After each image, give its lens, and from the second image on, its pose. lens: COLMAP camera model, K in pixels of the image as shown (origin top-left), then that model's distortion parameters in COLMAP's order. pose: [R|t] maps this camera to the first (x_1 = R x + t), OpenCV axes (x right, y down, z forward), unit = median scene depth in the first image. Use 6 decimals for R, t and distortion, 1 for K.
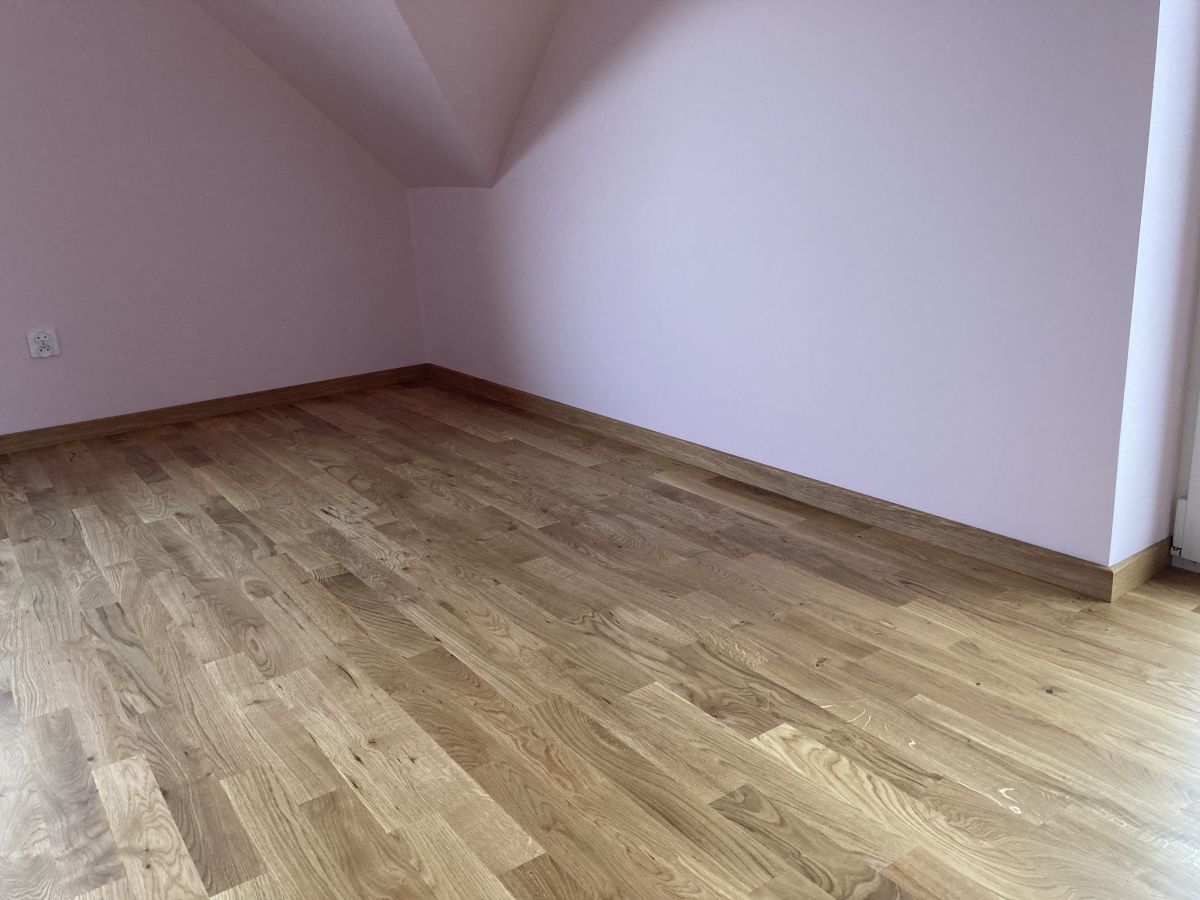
lens RADIAL K [[993.2, 0, 600.0], [0, 993.2, 450.0], [0, 0, 1]] dist [0.034418, -0.043910]
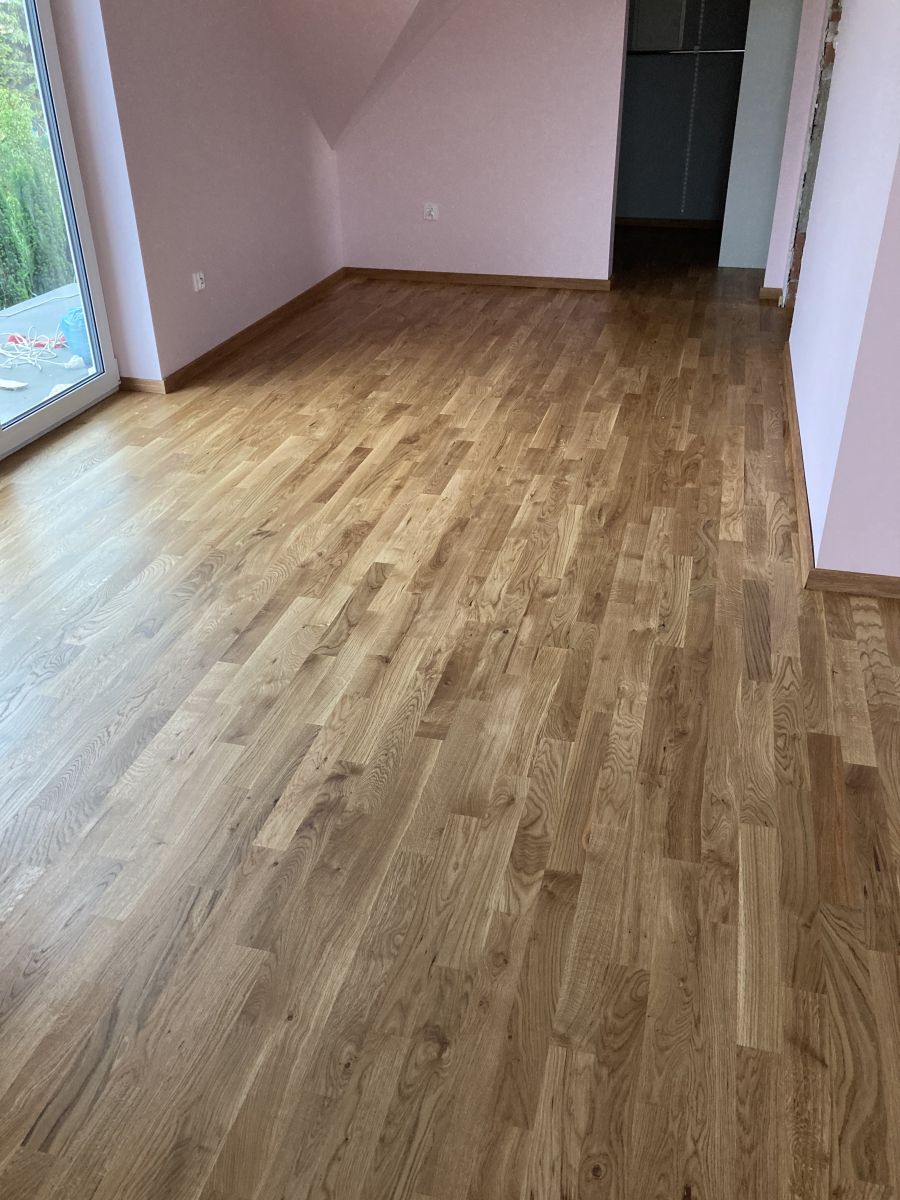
lens RADIAL K [[993.2, 0, 450.0], [0, 993.2, 600.0], [0, 0, 1]] dist [0.034418, -0.043910]
pose [[-0.652045, -0.319596, 0.687529, -0.940679], [0.267299, 0.751688, 0.602923, -0.432068], [-0.709499, 0.576908, -0.404707, 0.769304]]
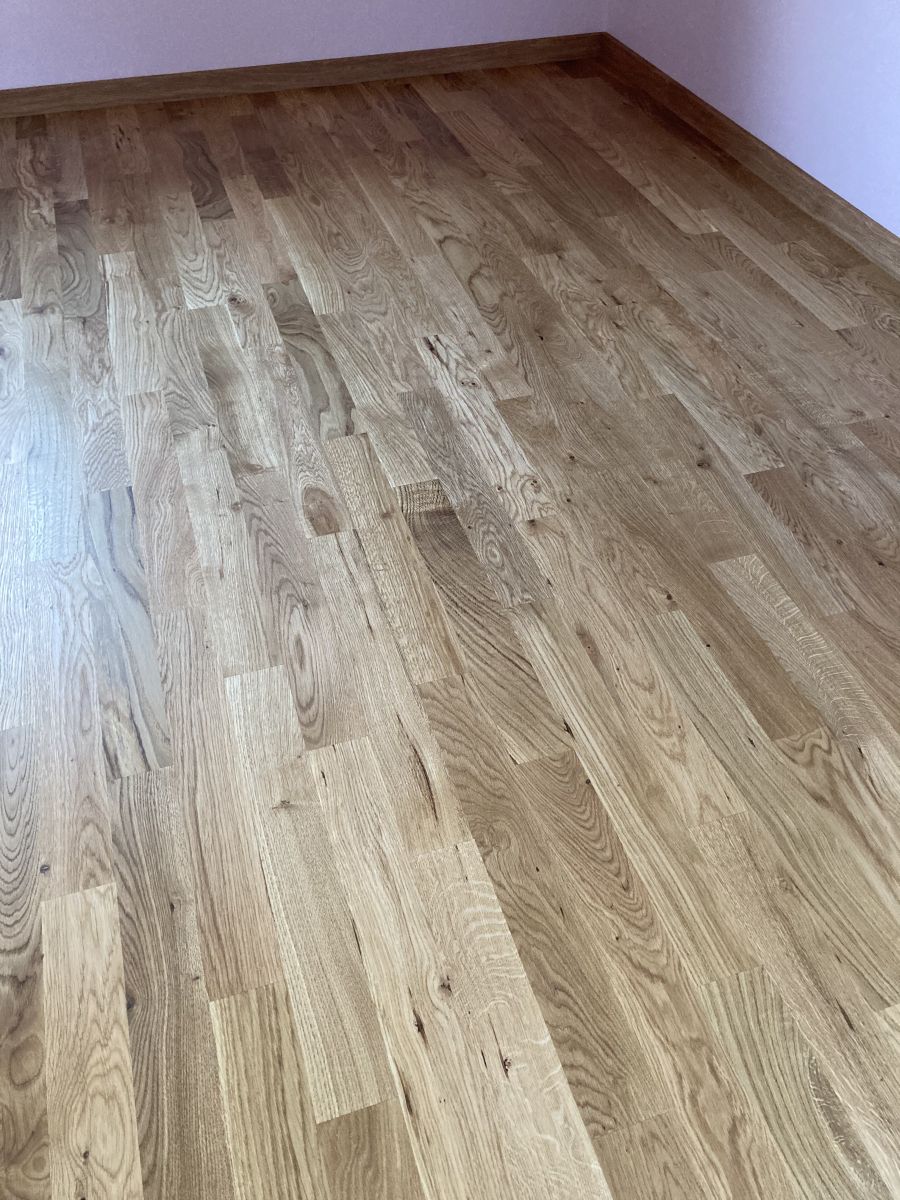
lens RADIAL K [[993.2, 0, 450.0], [0, 993.2, 600.0], [0, 0, 1]] dist [0.034418, -0.043910]
pose [[0.955316, 0.247007, -0.162353, -0.121756], [-0.137582, 0.857711, 0.495382, -0.143152], [0.261615, -0.450910, 0.853369, 0.383543]]
